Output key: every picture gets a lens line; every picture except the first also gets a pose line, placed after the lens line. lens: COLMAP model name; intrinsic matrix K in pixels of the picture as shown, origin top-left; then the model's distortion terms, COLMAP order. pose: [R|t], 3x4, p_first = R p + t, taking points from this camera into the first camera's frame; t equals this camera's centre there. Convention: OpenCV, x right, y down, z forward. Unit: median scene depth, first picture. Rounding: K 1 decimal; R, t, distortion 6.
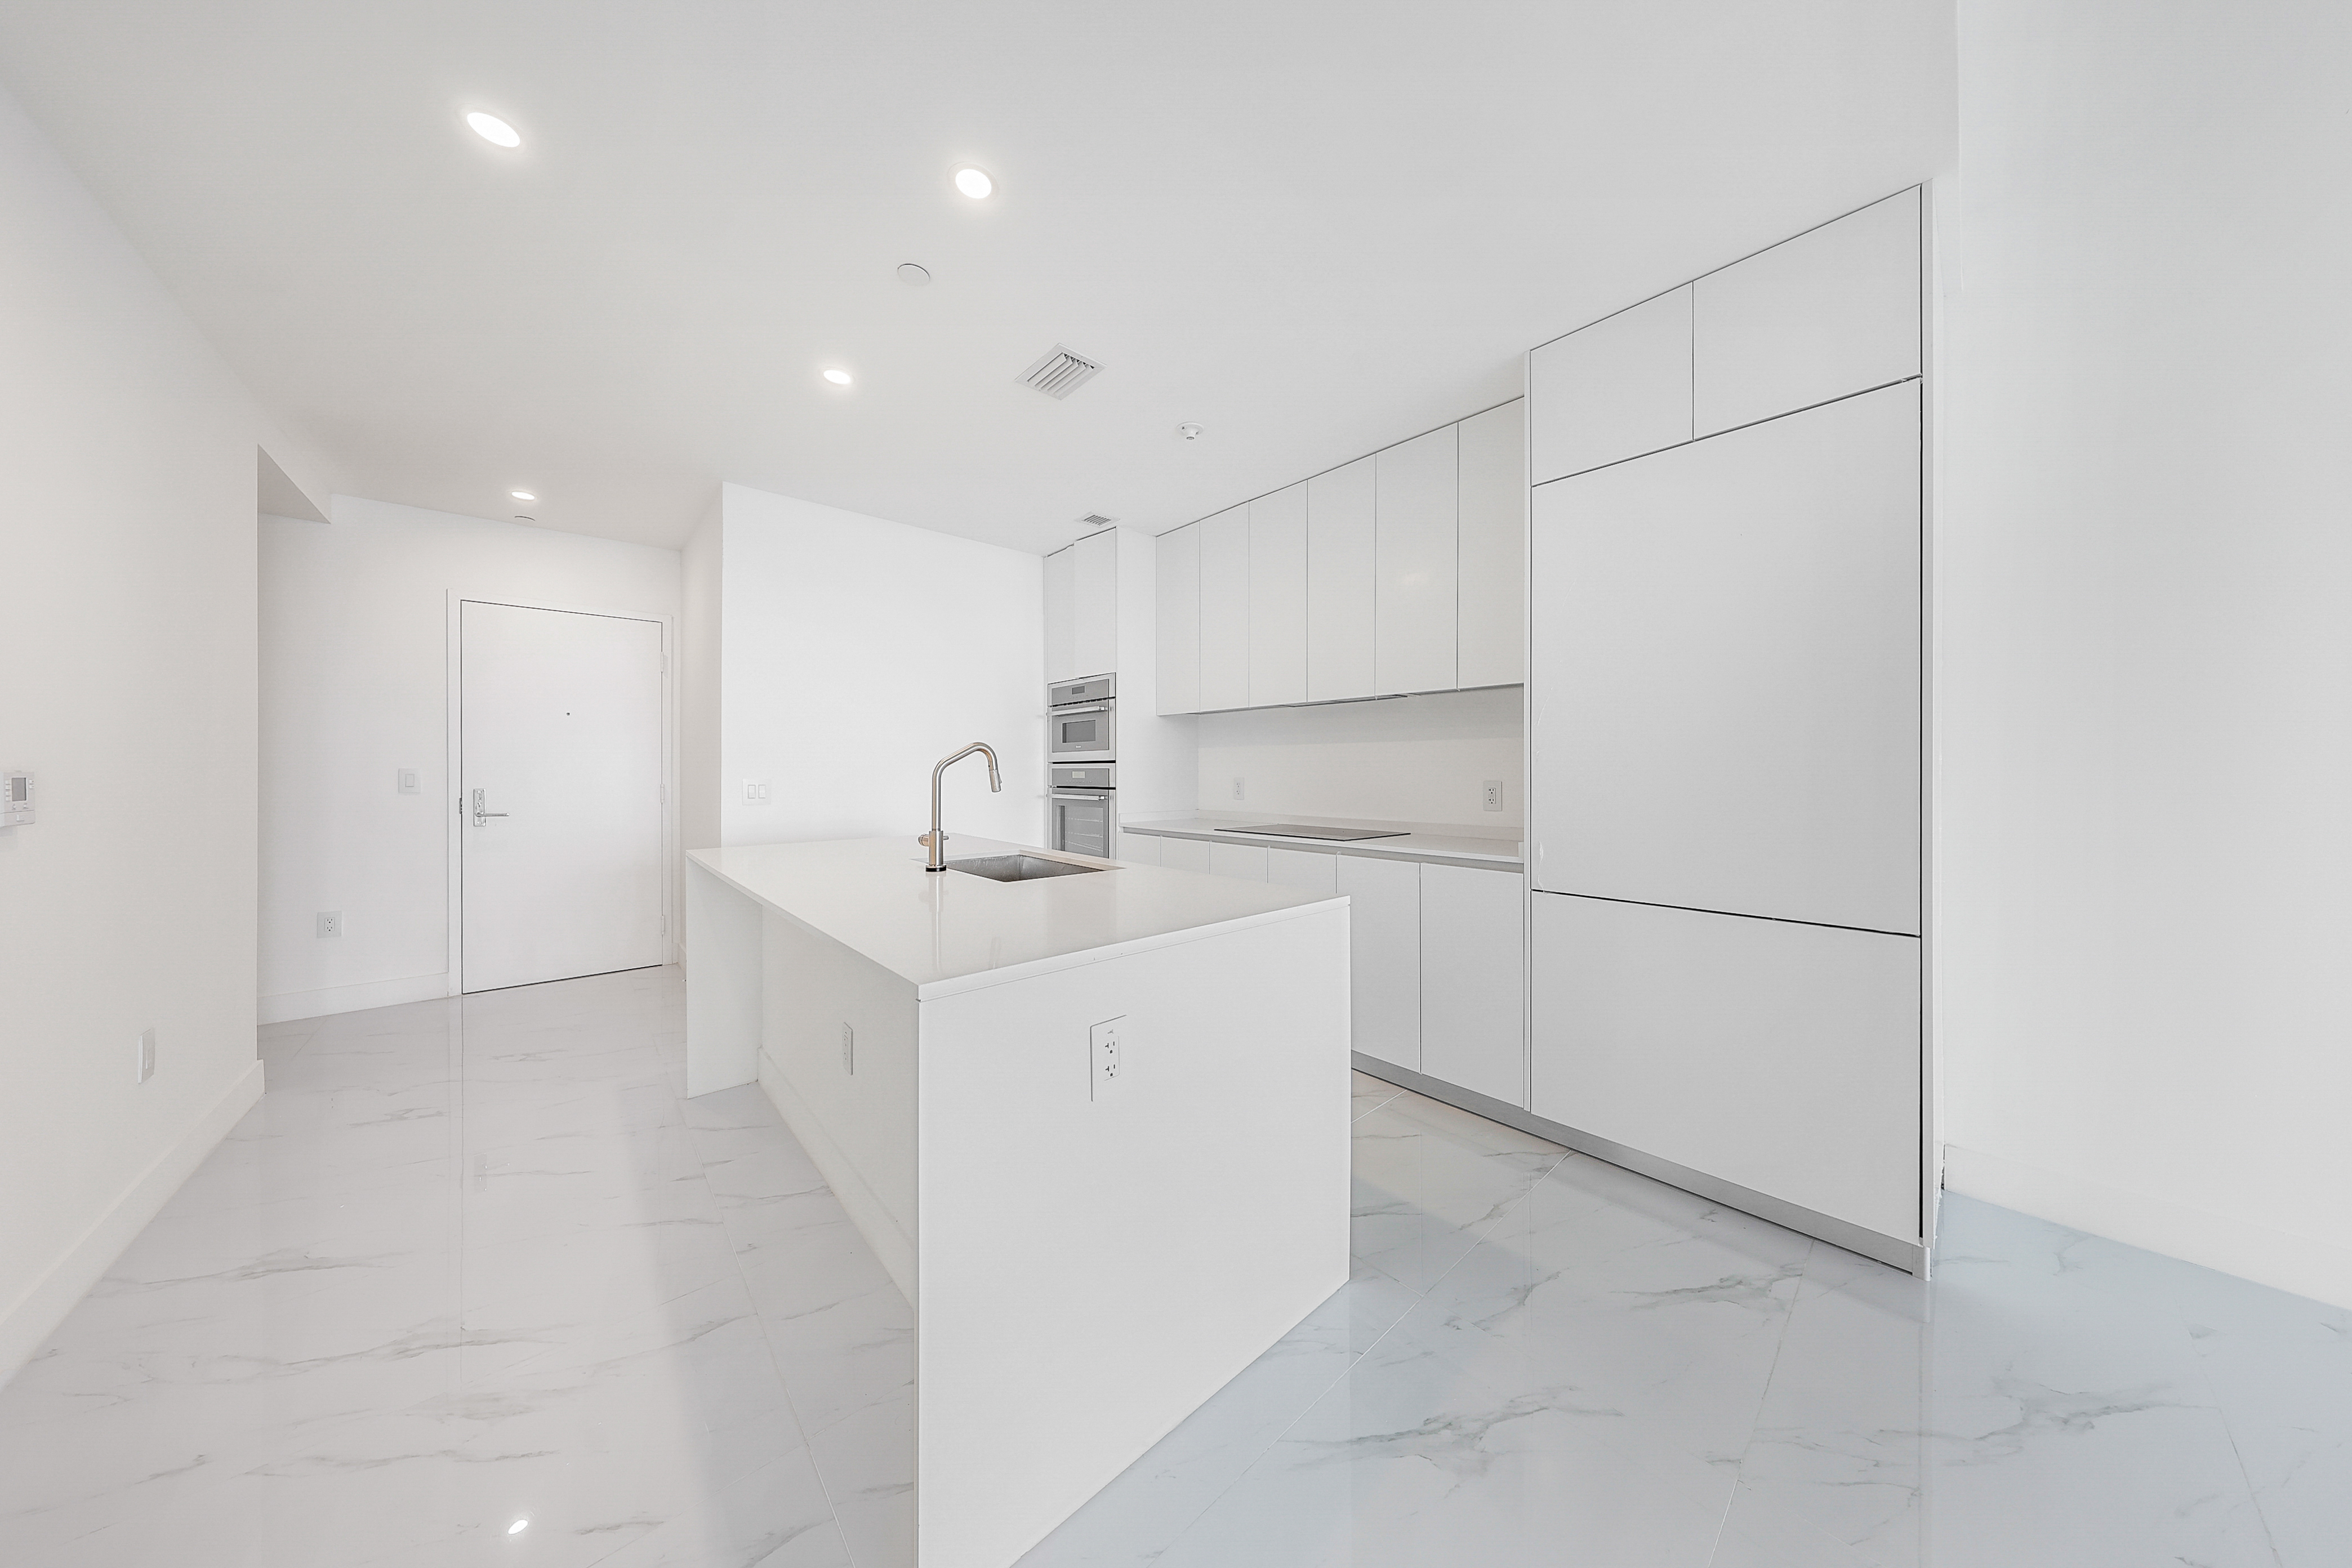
lens RADIAL K [[680.1, 0, 1176.0], [0, 680.1, 784.0], [0, 0, 1]] dist [-0.000480, -0.000055]
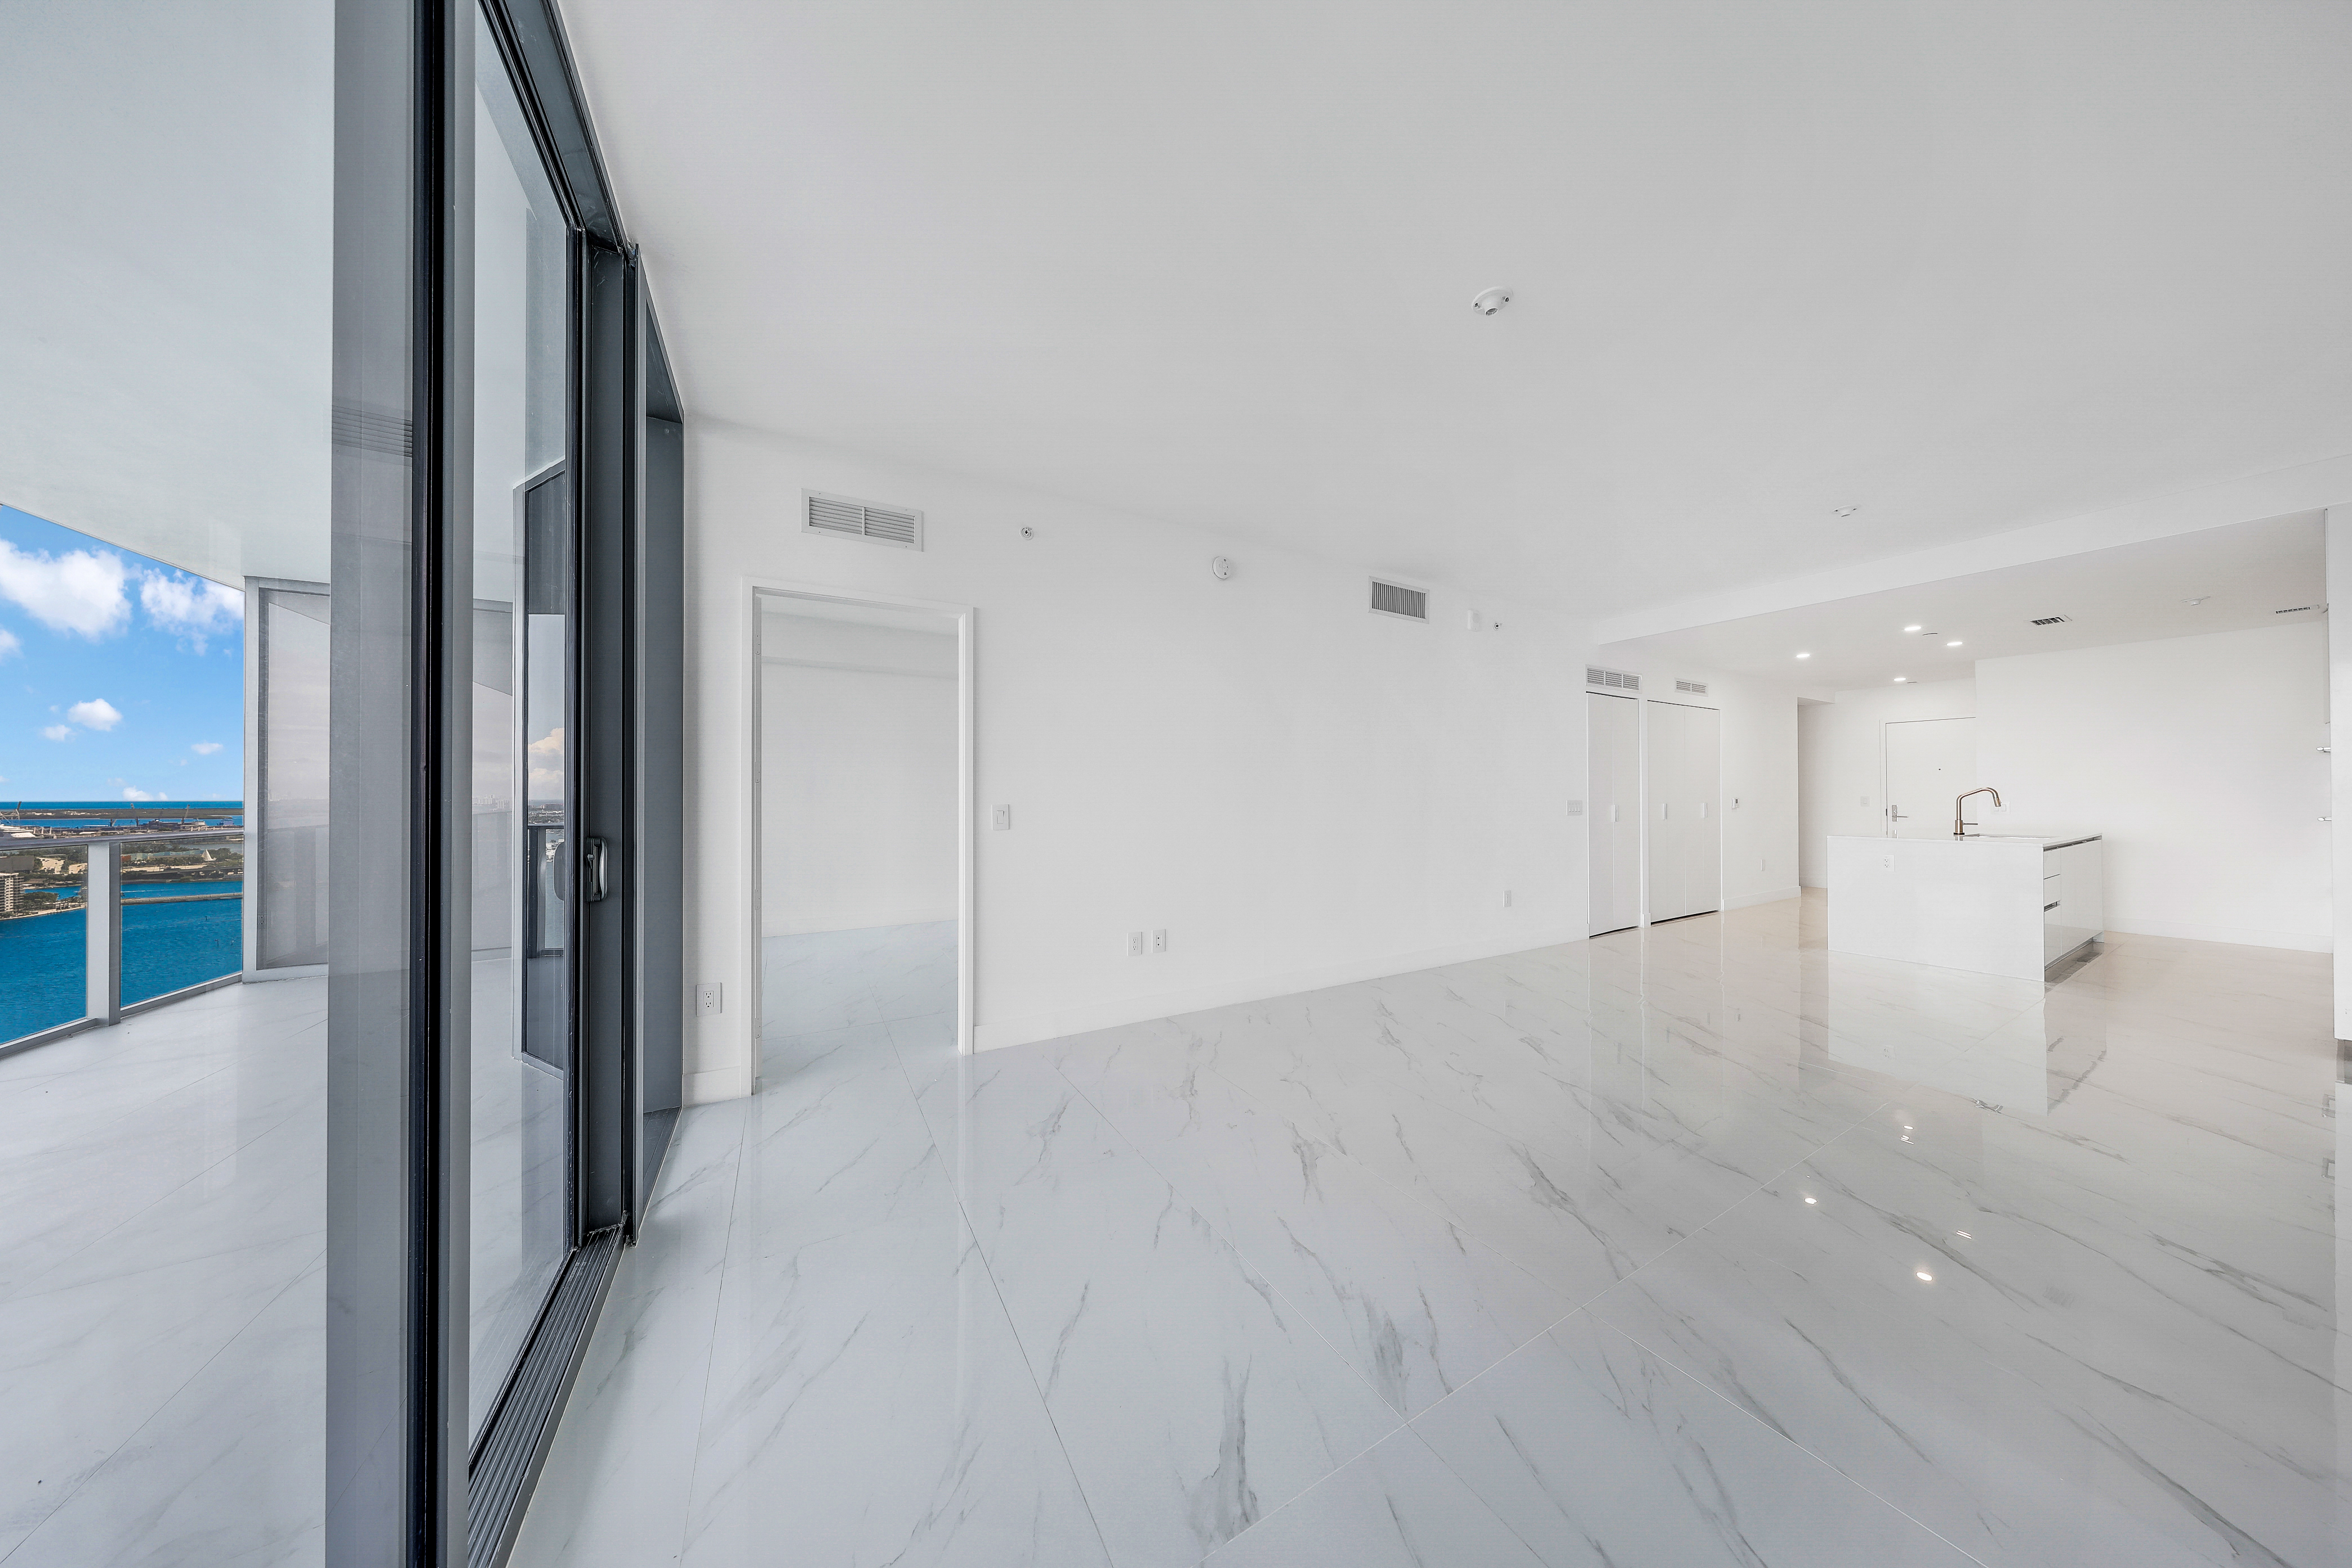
lens RADIAL K [[680.1, 0, 1176.0], [0, 680.1, 784.0], [0, 0, 1]] dist [-0.000480, -0.000055]
pose [[-0.210397, -0.014978, -0.977501, 1.716788], [-0.006012, 0.999884, -0.014027, -0.015020], [0.977597, 0.002925, -0.210463, -0.874957]]
